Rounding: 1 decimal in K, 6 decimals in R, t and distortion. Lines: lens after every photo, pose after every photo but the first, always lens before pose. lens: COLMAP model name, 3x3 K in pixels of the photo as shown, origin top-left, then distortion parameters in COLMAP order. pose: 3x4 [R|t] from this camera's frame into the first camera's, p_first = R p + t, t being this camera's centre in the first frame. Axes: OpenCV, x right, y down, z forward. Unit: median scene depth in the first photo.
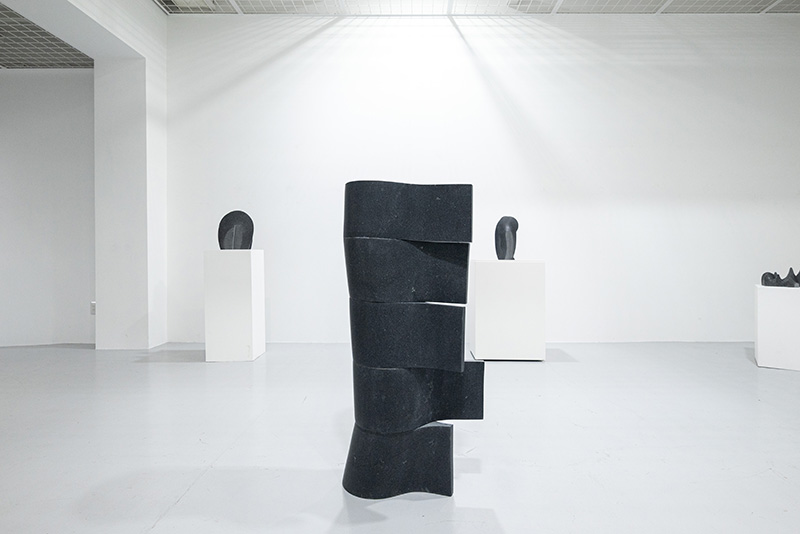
lens RADIAL K [[437.1, 0, 415.9], [0, 437.1, 294.4], [0, 0, 1]] dist [0.000424, 0.000701]
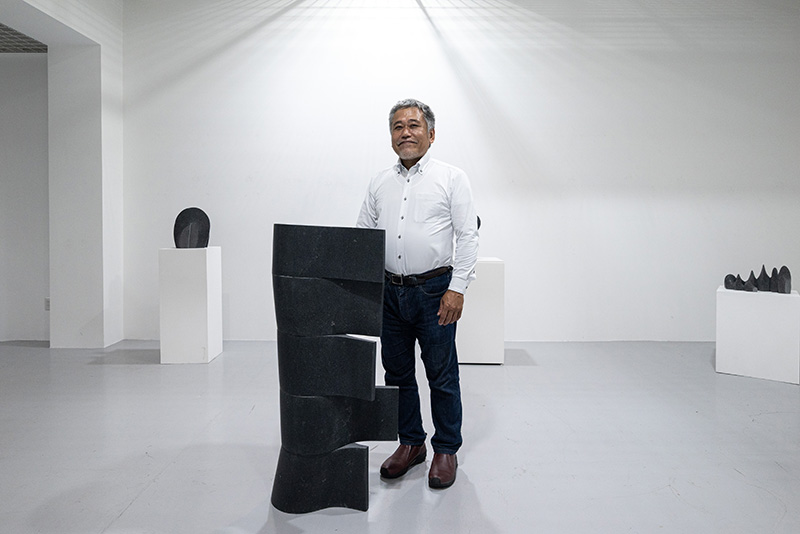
lens RADIAL K [[493.5, 0, 404.2], [0, 493.5, 264.4], [0, 0, 1]] dist [0.005764, -0.002783]
pose [[0.999909, -0.001768, -0.013364, 0.076204], [0.001786, 0.999997, 0.001362, -0.064547], [0.013361, -0.001386, 0.999910, -0.096931]]
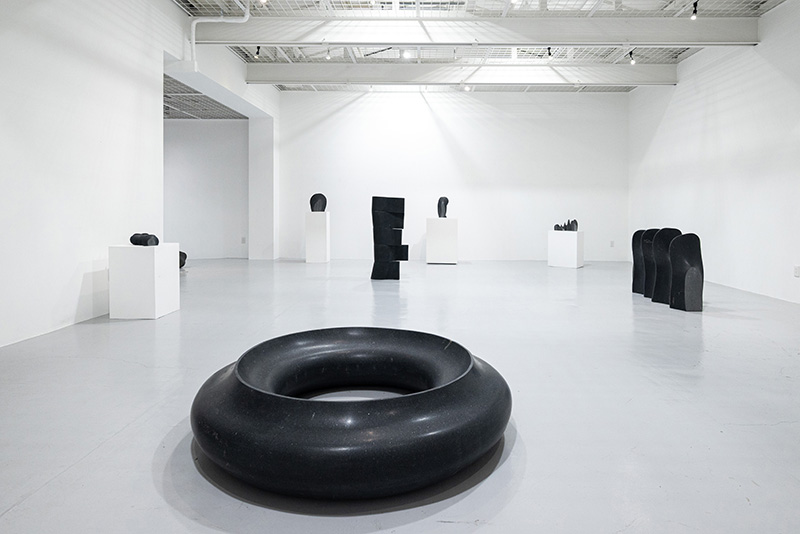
lens RADIAL K [[397.8, 0, 400.0], [0, 397.8, 264.2], [0, 0, 1]] dist [0.025390, 0.000181]
pose [[0.998160, 0.012330, -0.059361, 0.117576], [-0.009644, 0.998926, 0.045310, 0.067878], [0.059856, -0.044654, 0.997208, -0.983273]]
